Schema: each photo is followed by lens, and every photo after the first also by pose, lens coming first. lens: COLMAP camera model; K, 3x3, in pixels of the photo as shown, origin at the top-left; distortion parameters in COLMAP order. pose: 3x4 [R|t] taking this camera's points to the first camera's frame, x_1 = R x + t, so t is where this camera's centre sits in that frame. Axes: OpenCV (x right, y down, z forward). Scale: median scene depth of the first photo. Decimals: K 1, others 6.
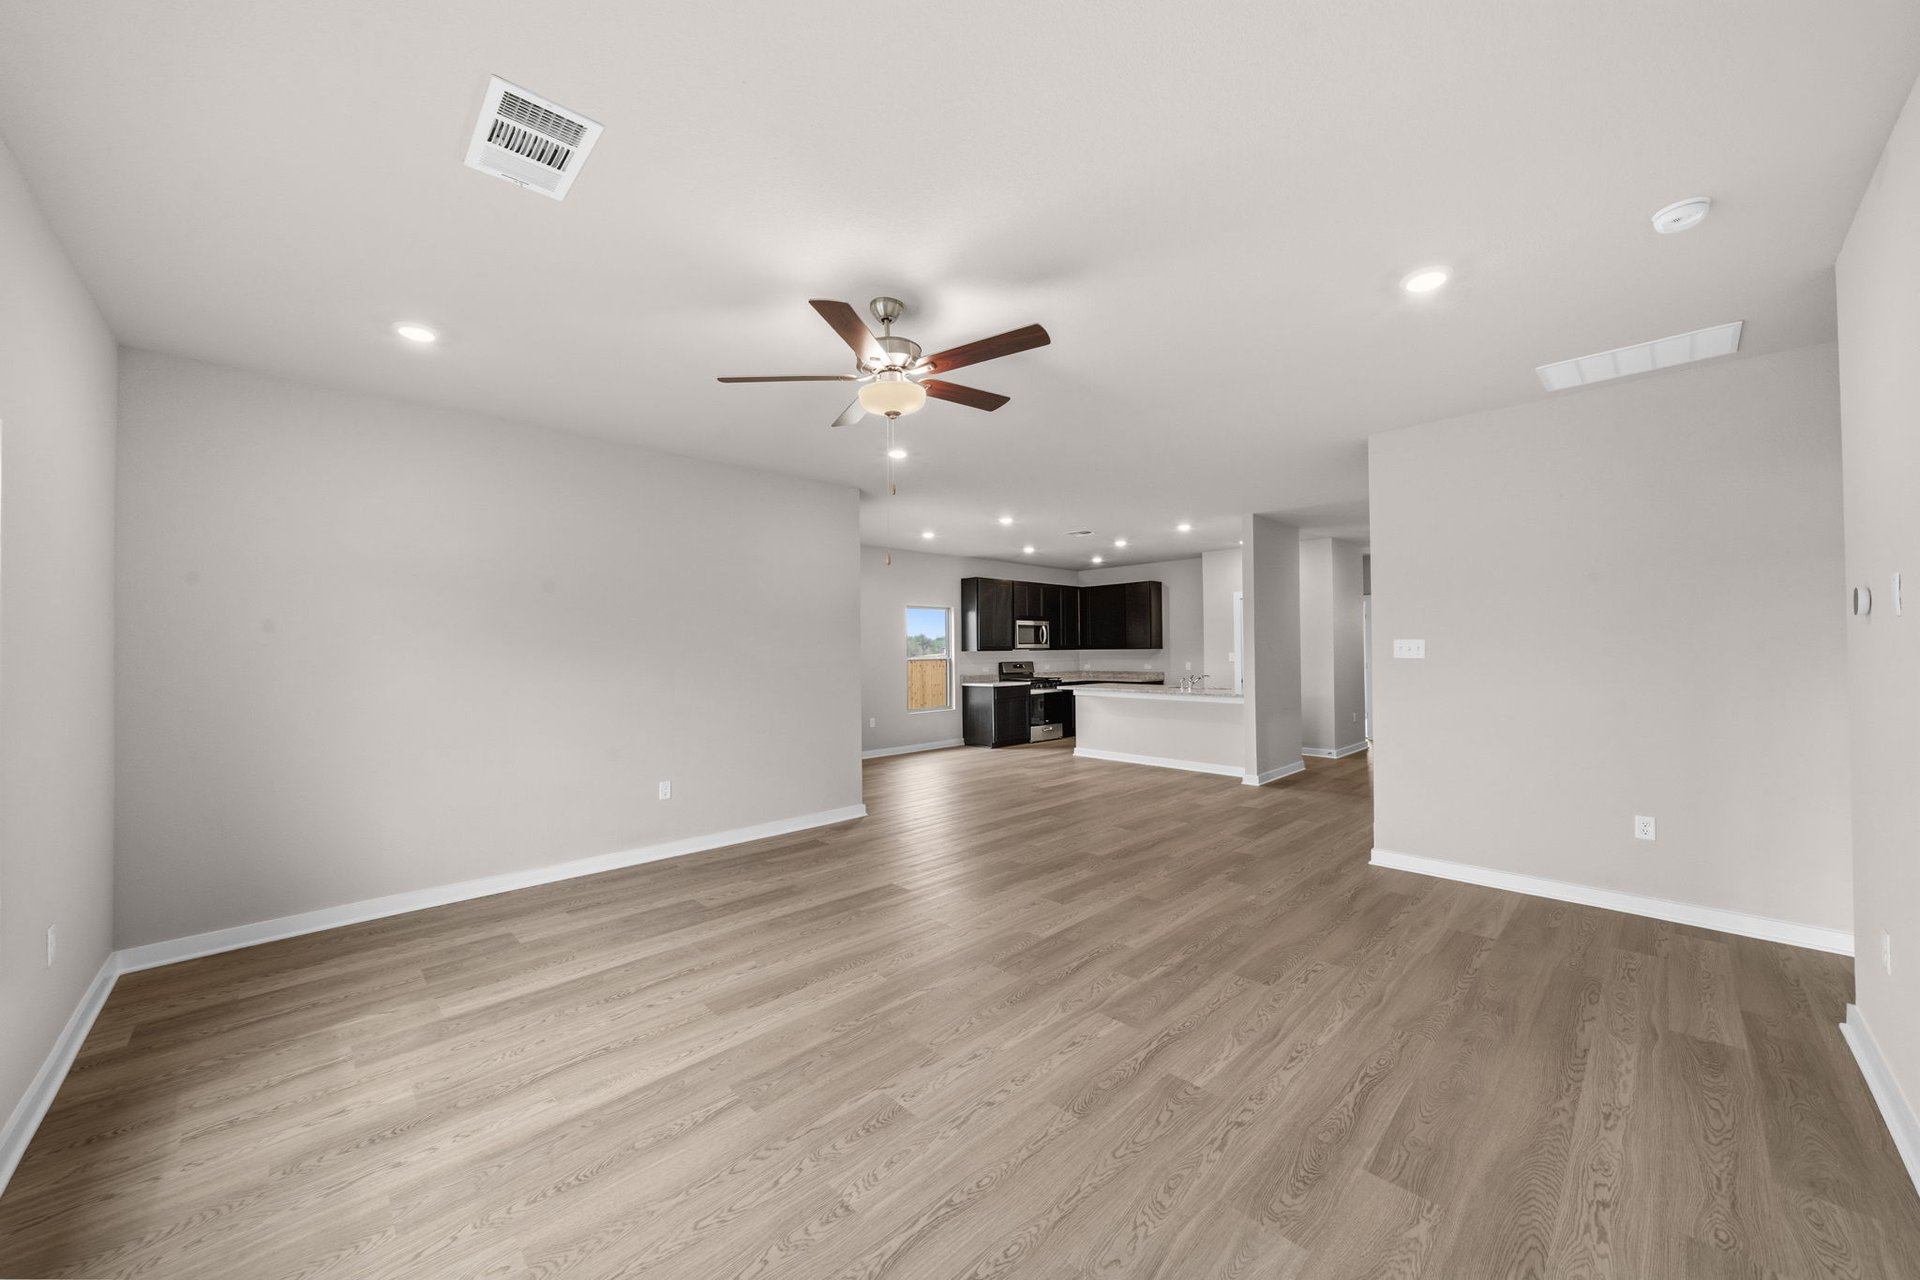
lens RADIAL K [[684.8, 0, 960.0], [0, 684.8, 640.0], [0, 0, 1]] dist [-0.000442, -0.000103]
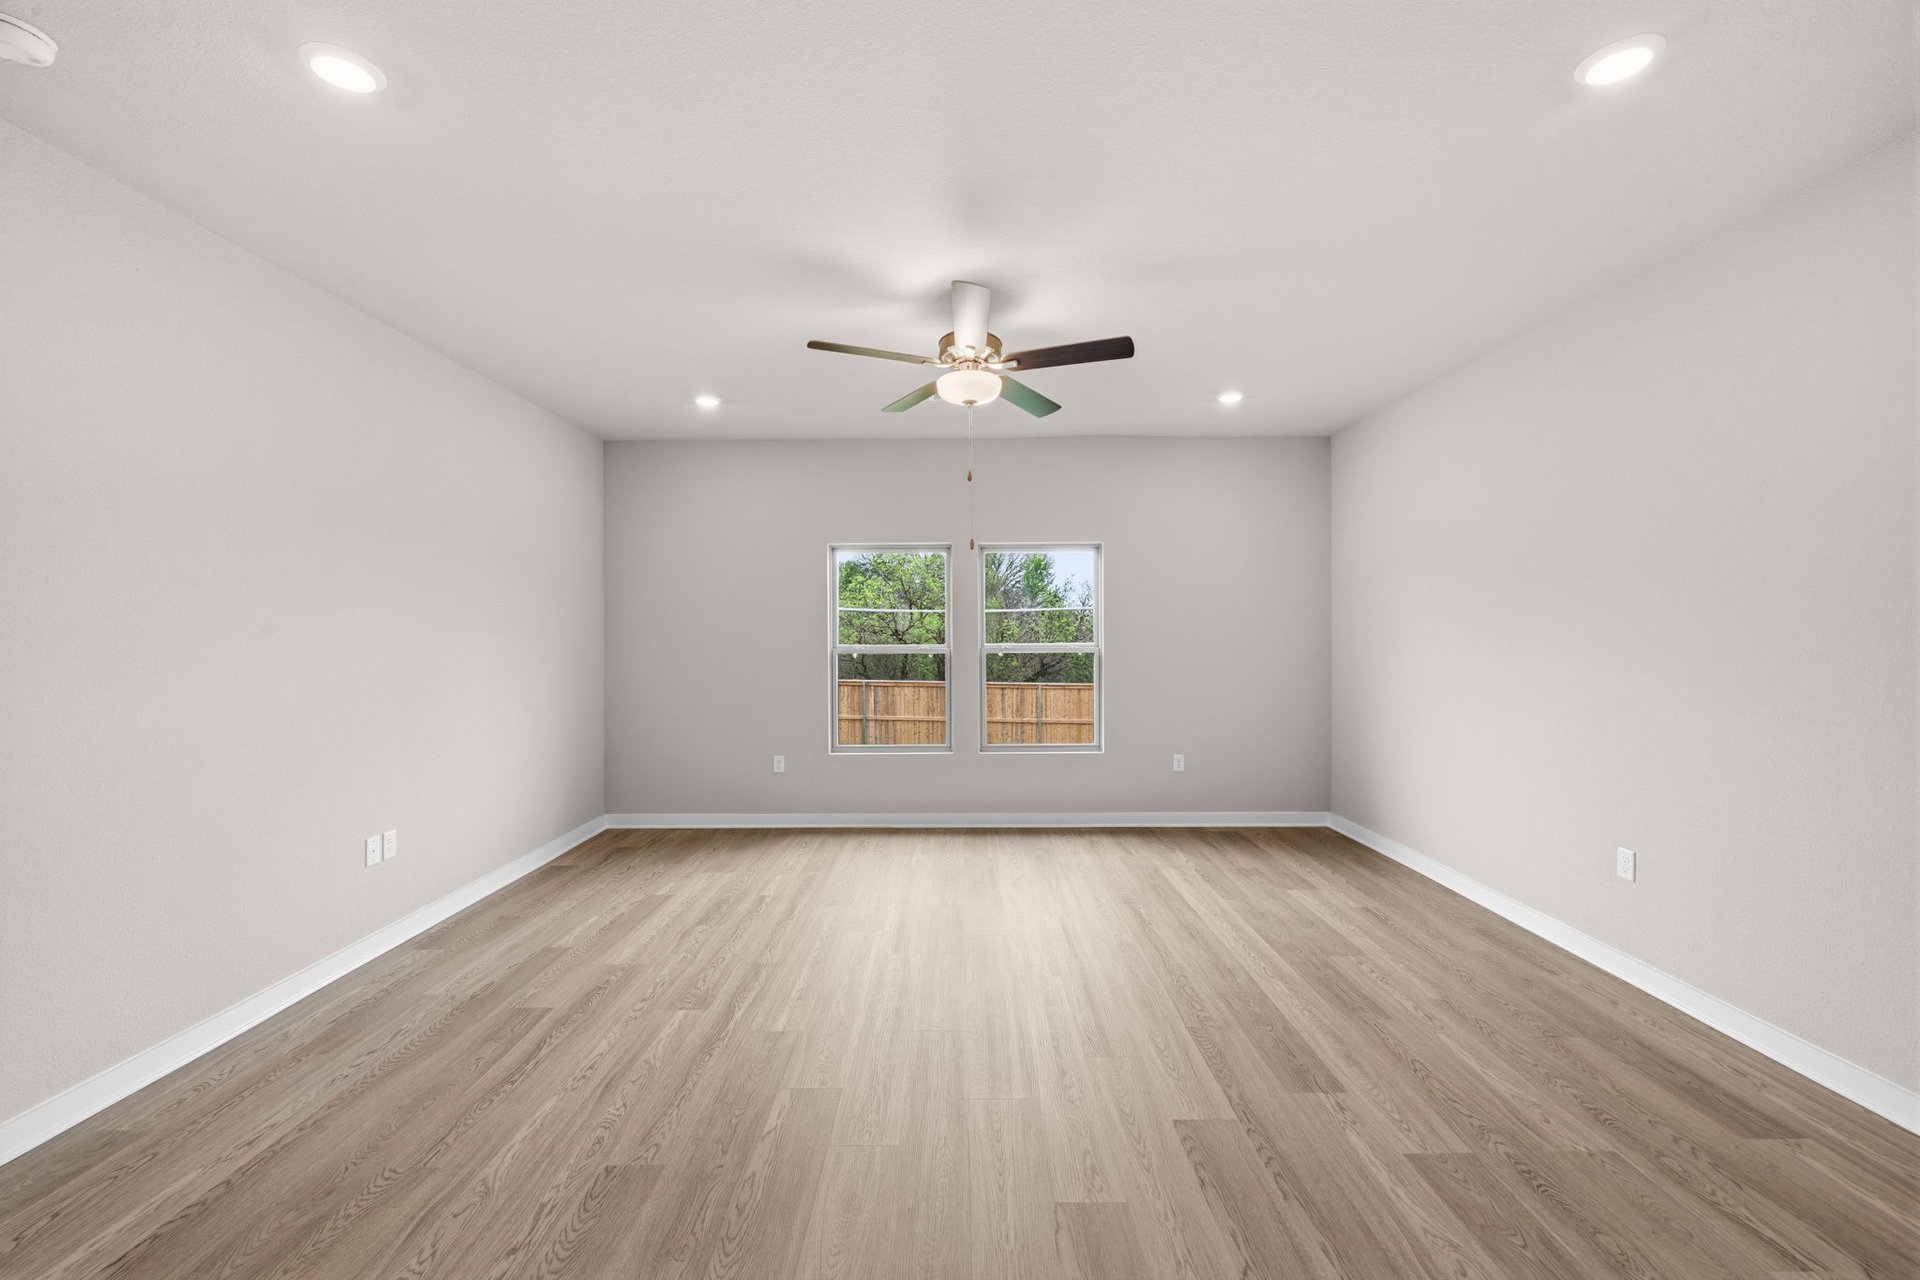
lens RADIAL K [[760.9, 0, 951.9], [0, 760.9, 636.9], [0, 0, 1]] dist [0.001345, 0.000127]
pose [[-0.701030, 0.013246, -0.713009, 0.665384], [0.019505, 0.999810, -0.000604, 0.020705], [0.712865, -0.014331, -0.701155, 1.590676]]
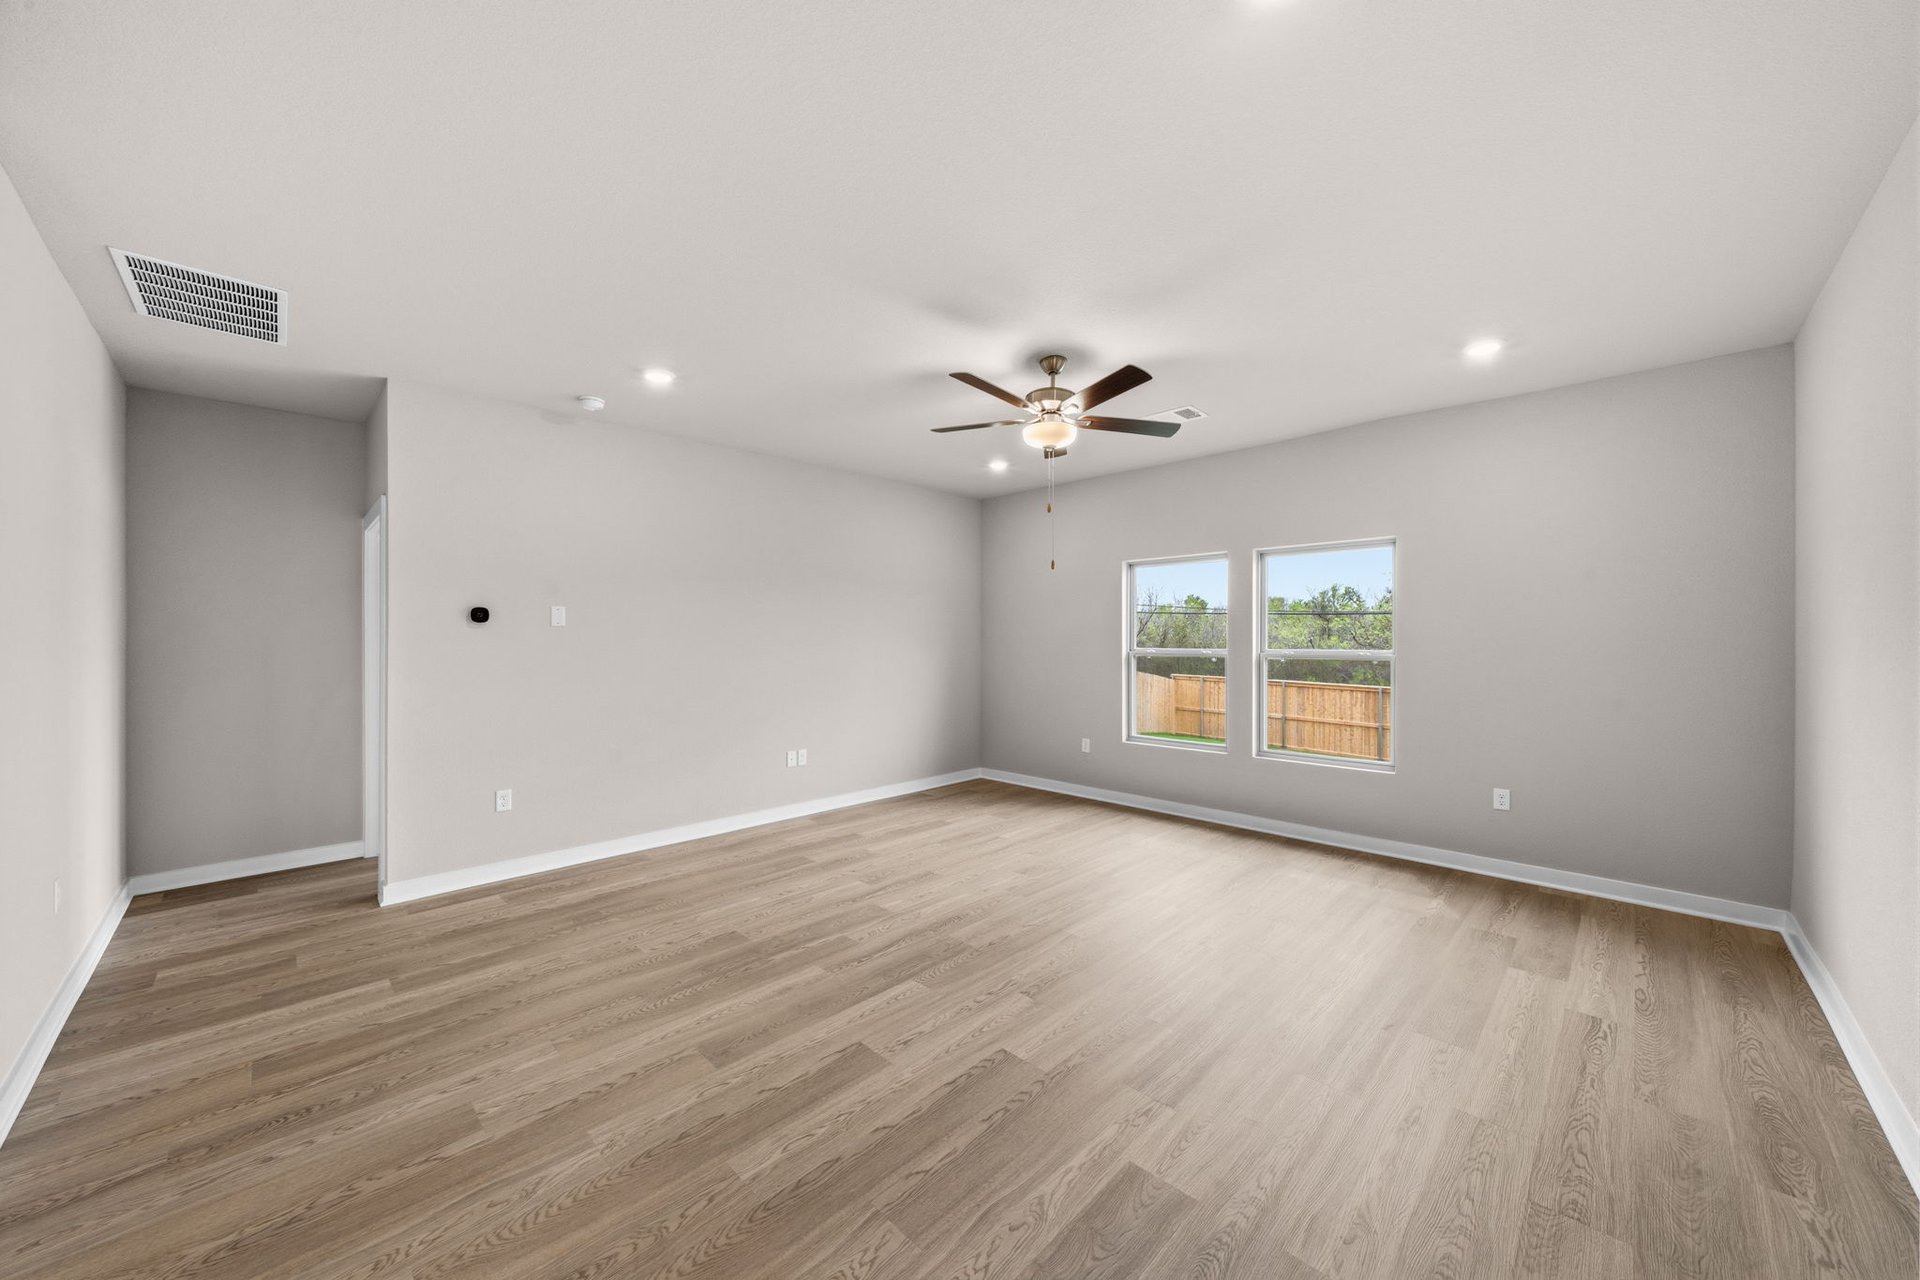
lens RADIAL K [[684.8, 0, 960.0], [0, 684.8, 640.0], [0, 0, 1]] dist [-0.000442, -0.000103]
pose [[-0.999760, 0.008491, -0.020170, 0.082710], [0.008733, 0.999891, -0.011909, 0.028803], [0.020067, -0.012082, -0.999726, 1.996662]]
